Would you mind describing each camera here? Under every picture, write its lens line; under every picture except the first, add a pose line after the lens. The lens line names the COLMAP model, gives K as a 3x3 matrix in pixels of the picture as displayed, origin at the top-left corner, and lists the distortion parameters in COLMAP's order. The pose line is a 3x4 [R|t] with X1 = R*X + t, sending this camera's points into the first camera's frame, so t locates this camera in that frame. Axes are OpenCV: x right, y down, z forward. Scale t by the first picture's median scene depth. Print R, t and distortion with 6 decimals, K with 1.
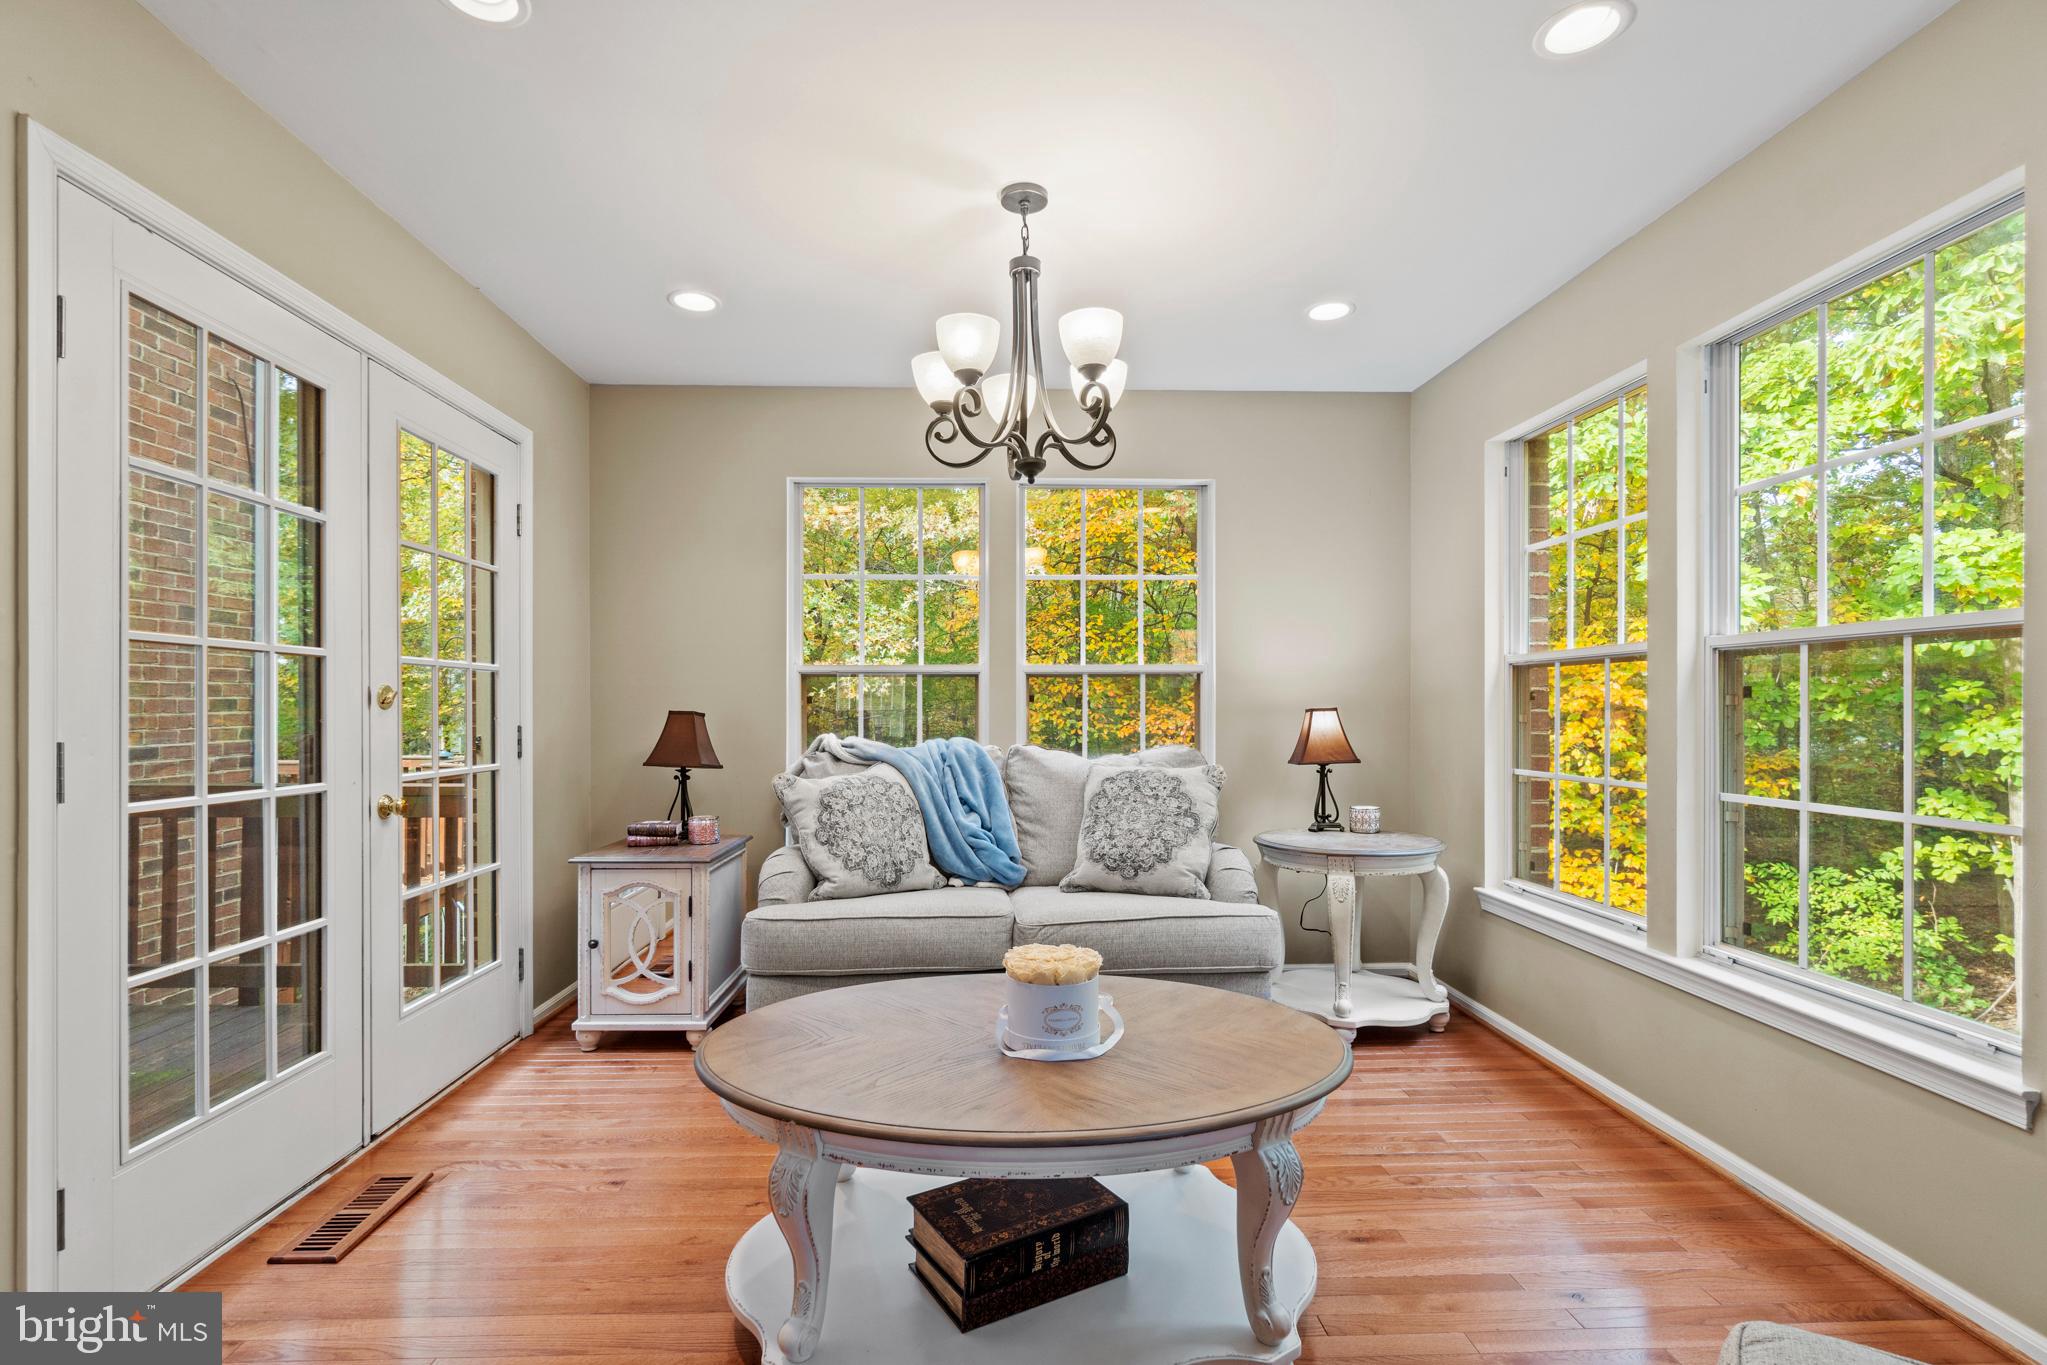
lens RADIAL K [[965.1, 0, 1016.2], [0, 965.1, 706.4], [0, 0, 1]] dist [-0.001394, -0.000305]
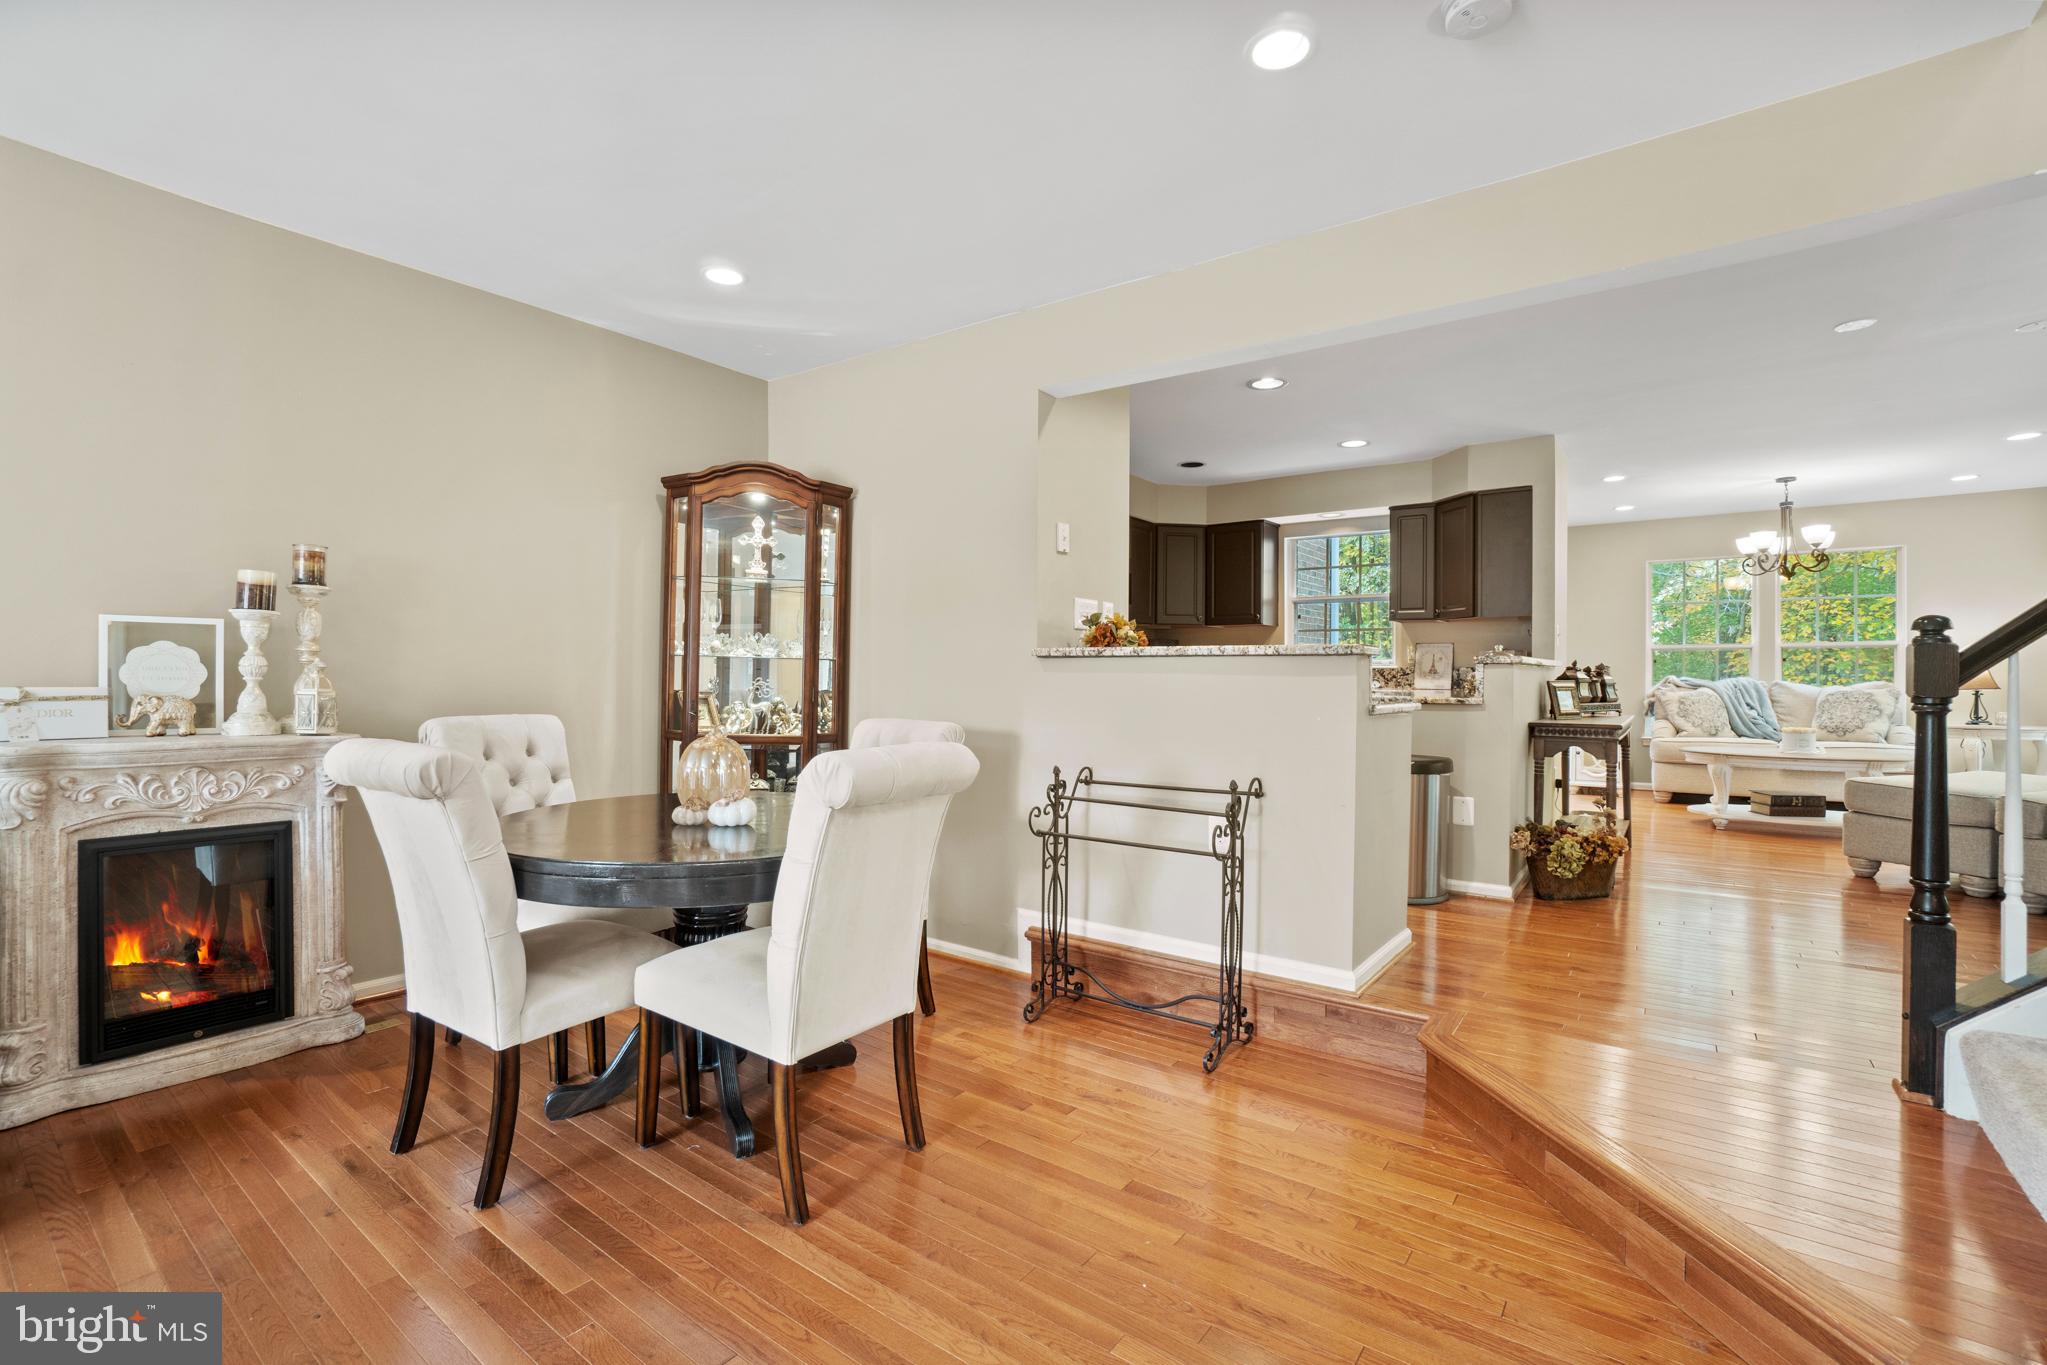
lens RADIAL K [[913.7, 0, 1017.6], [0, 913.7, 683.0], [0, 0, 1]] dist [-0.066392, 0.024369]
pose [[0.775086, 0.004090, -0.631842, -0.077560], [-0.002835, 0.999991, 0.002995, 0.049170], [0.631849, -0.000530, 0.775091, -1.754758]]
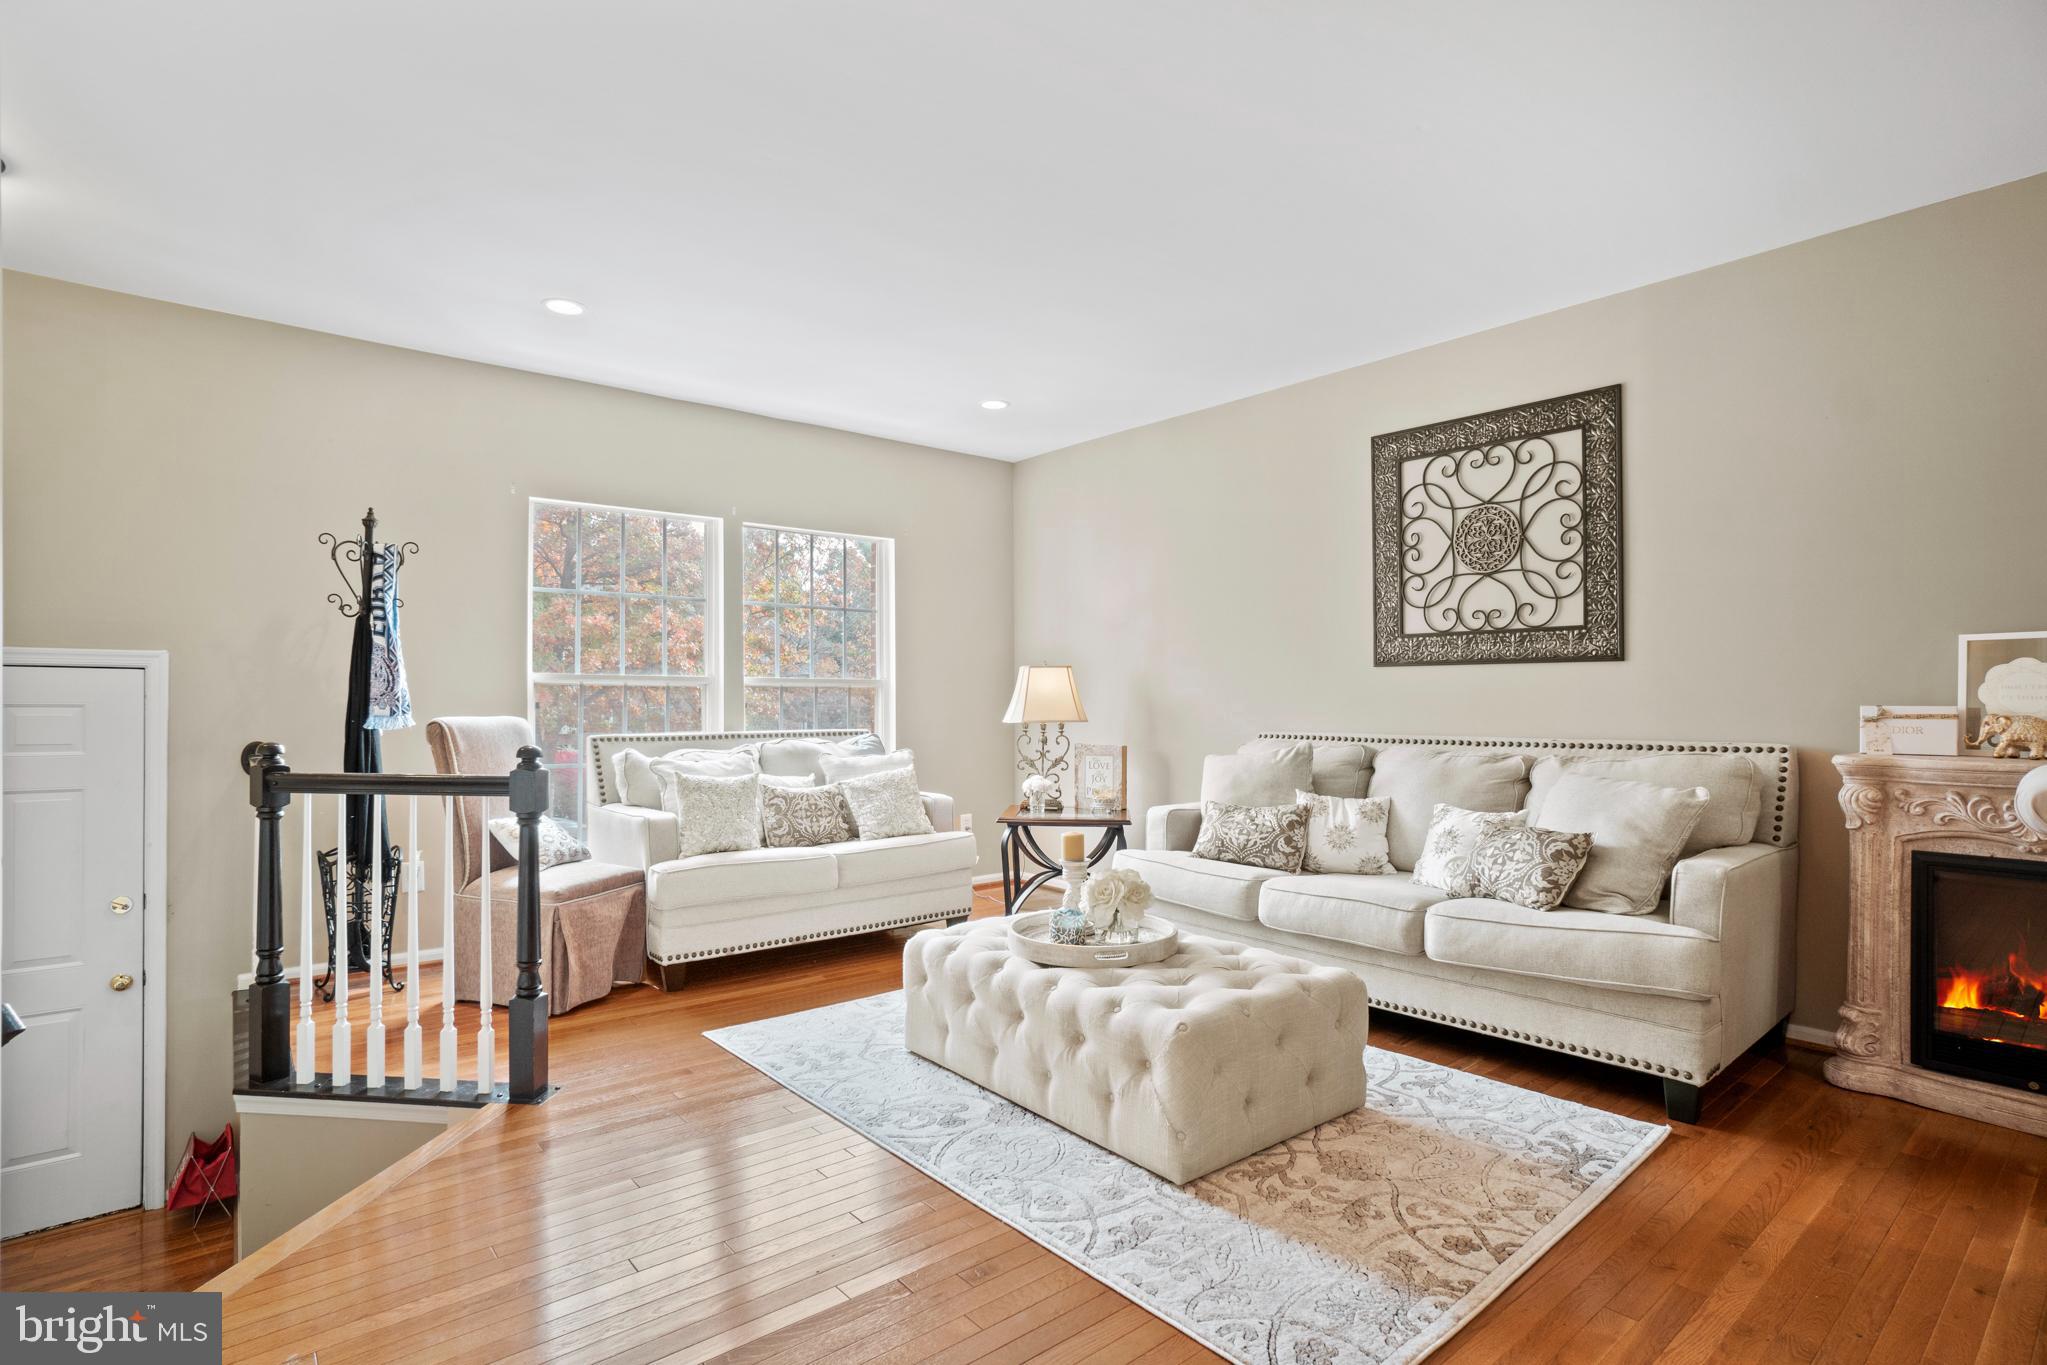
lens RADIAL K [[1003.7, 0, 1014.1], [0, 1003.7, 695.2], [0, 0, 1]] dist [-0.002231, 0.000951]
pose [[-0.788841, -0.007345, -0.614553, 0.021213], [-0.003492, 0.999966, -0.007468, 0.056854], [0.614587, -0.003745, -0.788840, -1.489951]]
